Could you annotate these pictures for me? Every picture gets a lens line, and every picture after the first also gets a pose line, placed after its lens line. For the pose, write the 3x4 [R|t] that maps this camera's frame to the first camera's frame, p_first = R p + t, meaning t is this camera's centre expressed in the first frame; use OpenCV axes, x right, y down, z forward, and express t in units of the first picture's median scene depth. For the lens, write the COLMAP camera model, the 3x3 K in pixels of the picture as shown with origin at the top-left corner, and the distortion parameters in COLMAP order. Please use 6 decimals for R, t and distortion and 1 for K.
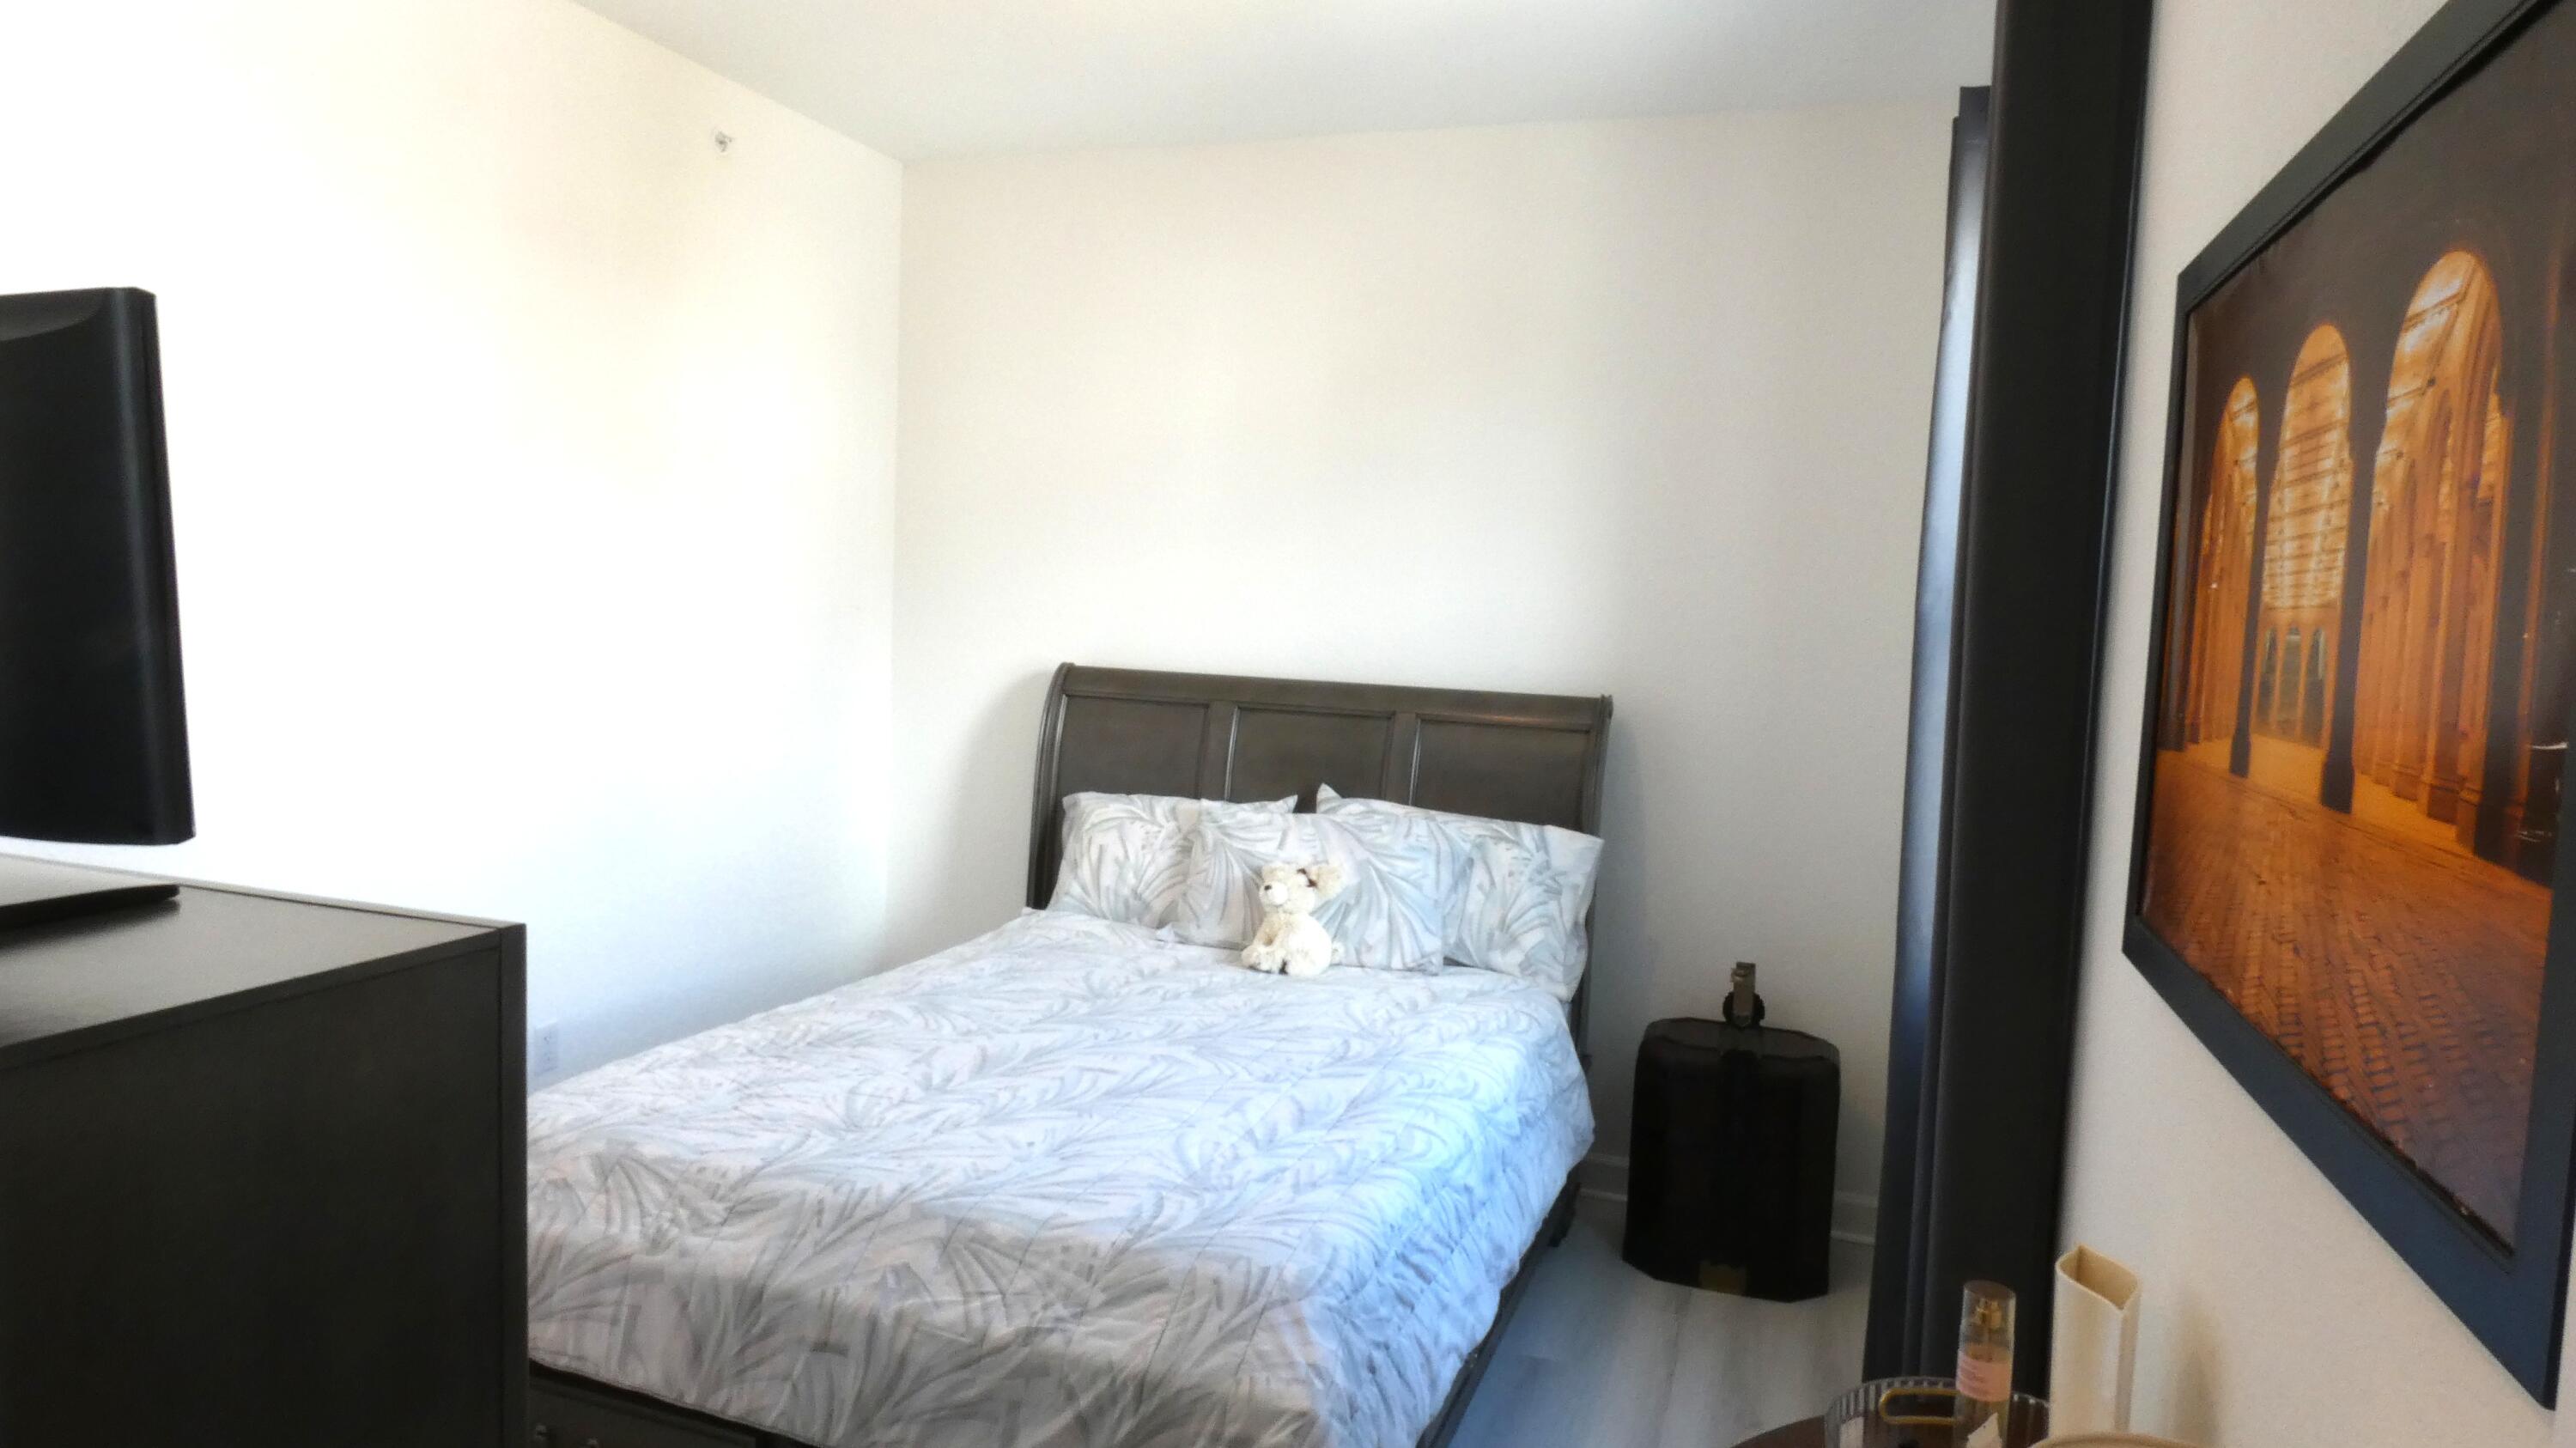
lens RADIAL K [[1546.9, 0, 1287.9], [0, 1546.9, 738.6], [0, 0, 1]] dist [-0.001944, -0.000229]
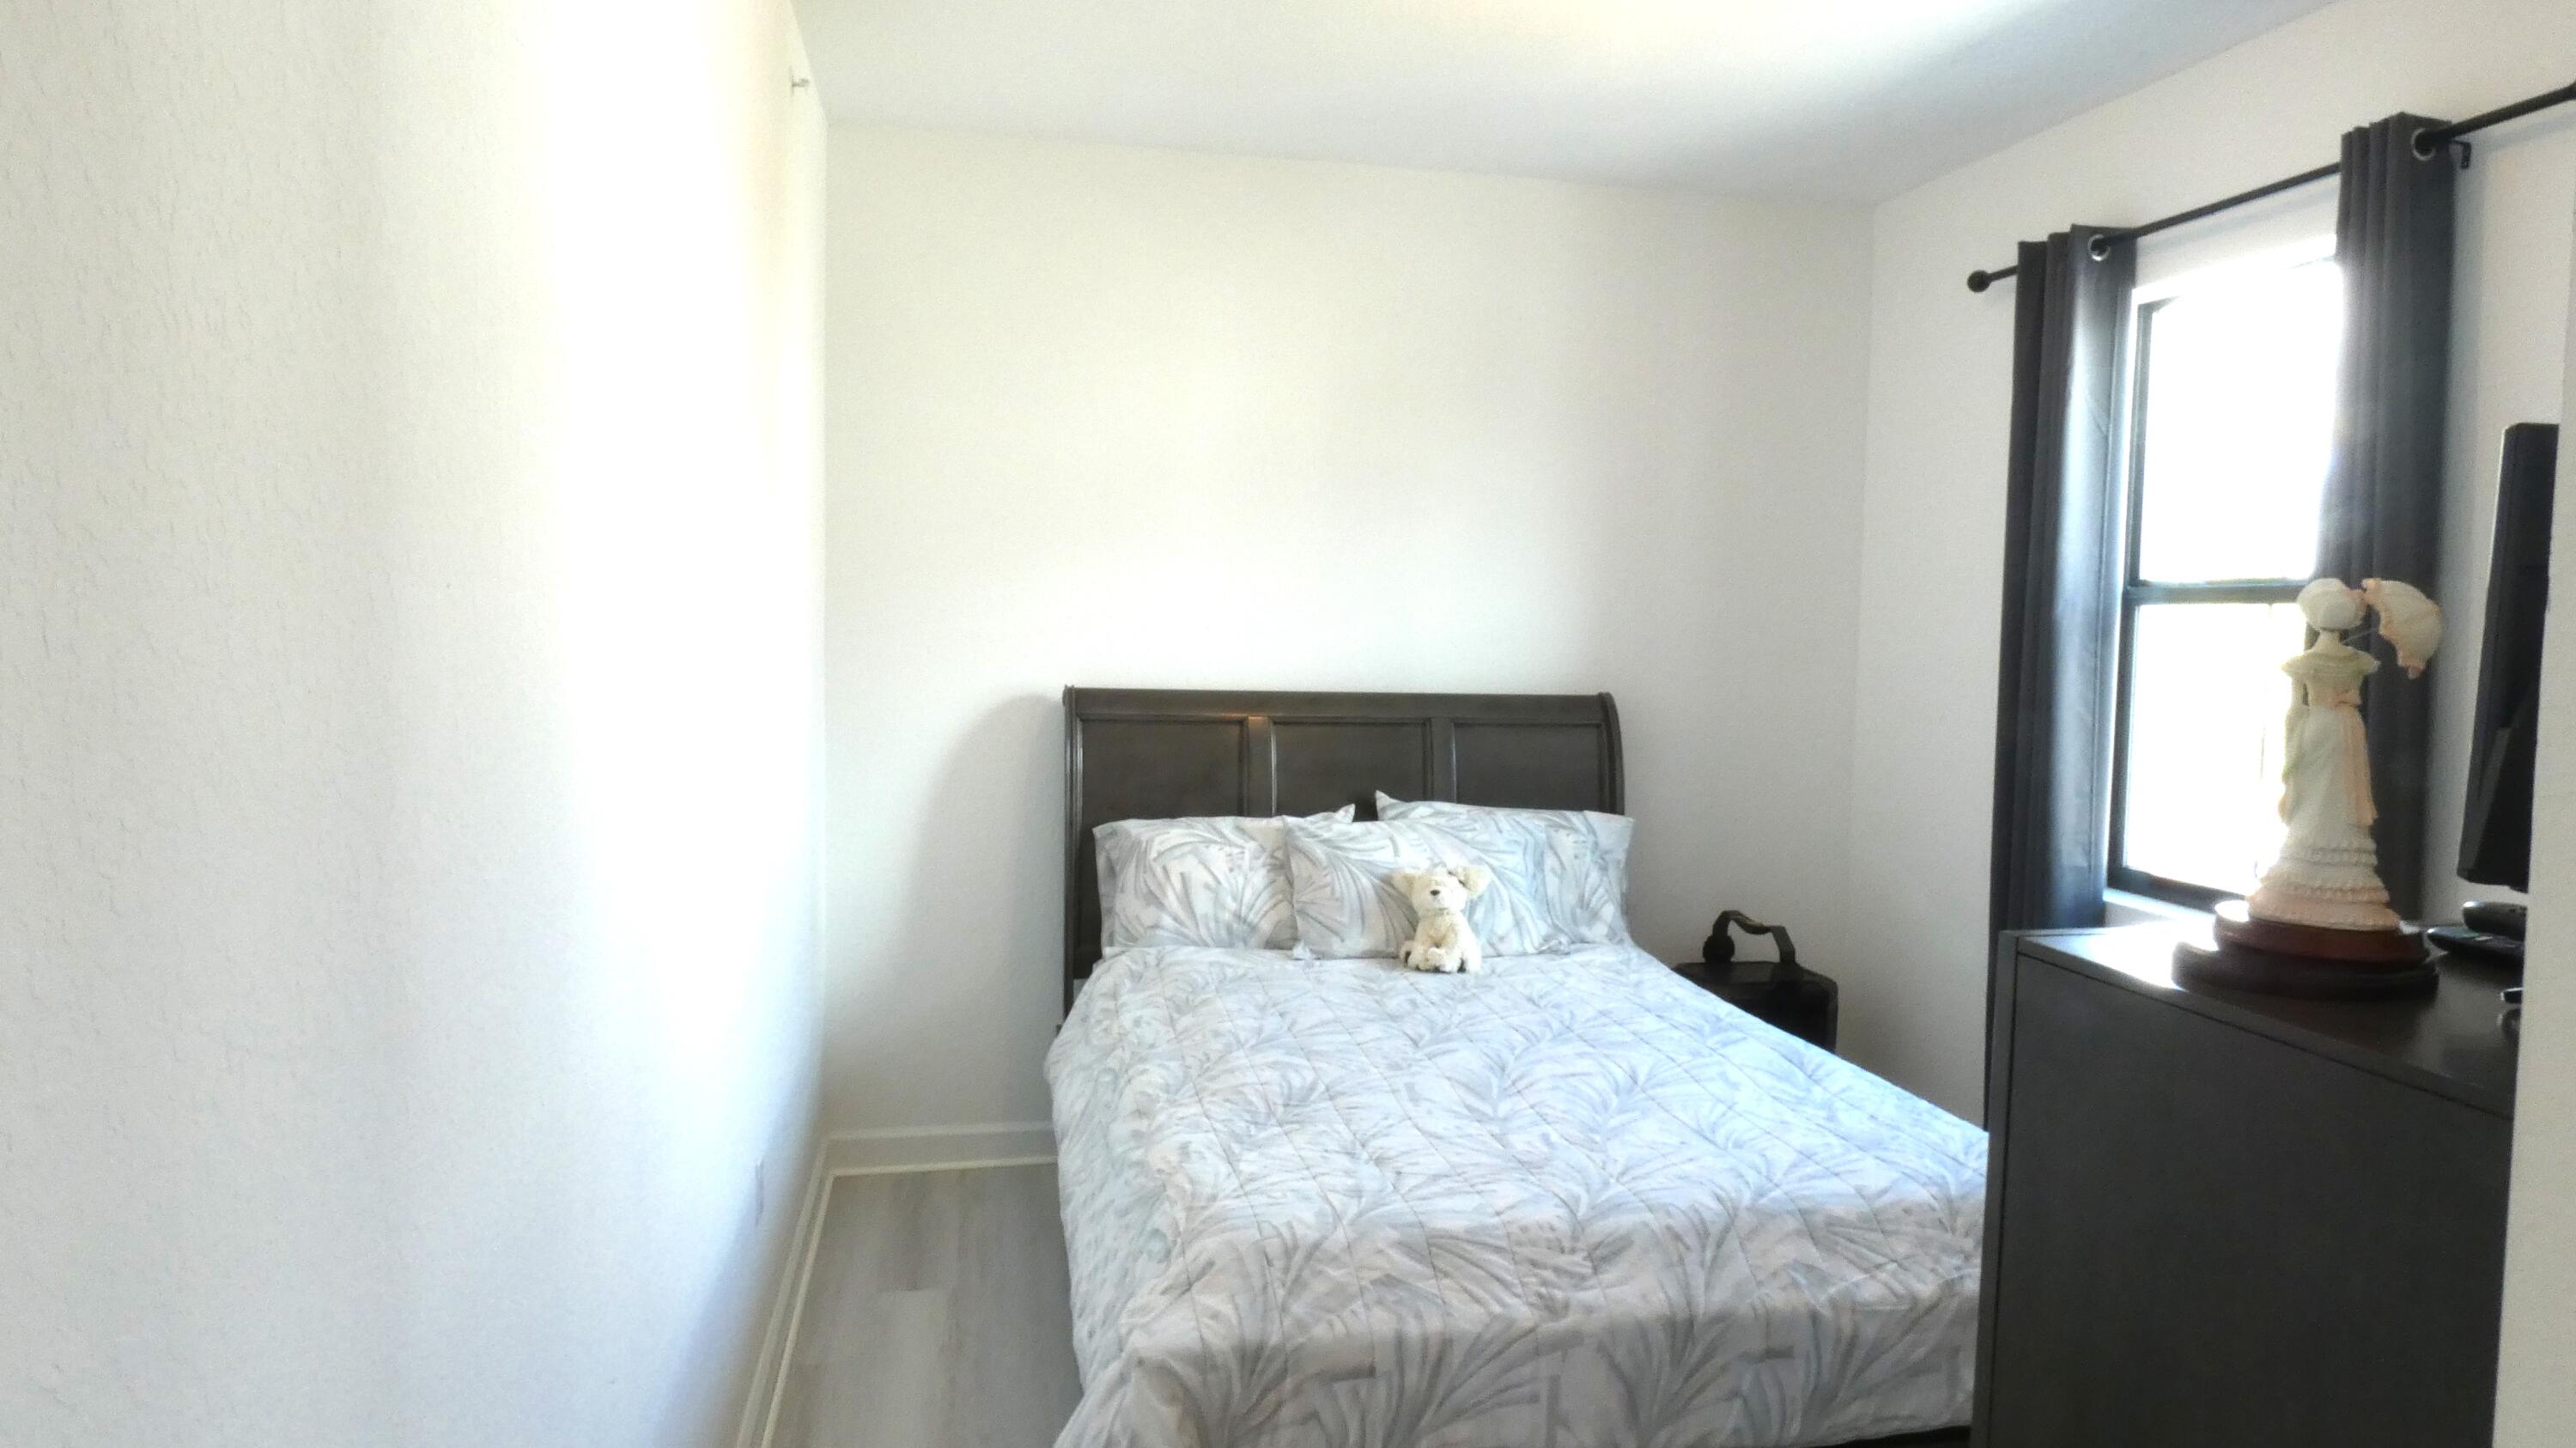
lens RADIAL K [[1546.9, 0, 1292.6], [0, 1546.9, 712.5], [0, 0, 1]] dist [-0.001944, -0.000229]
pose [[0.855511, -0.055442, 0.514808, -0.610836], [0.059365, 0.998197, 0.008847, -0.039549], [-0.514371, 0.022993, 0.857260, 0.142659]]
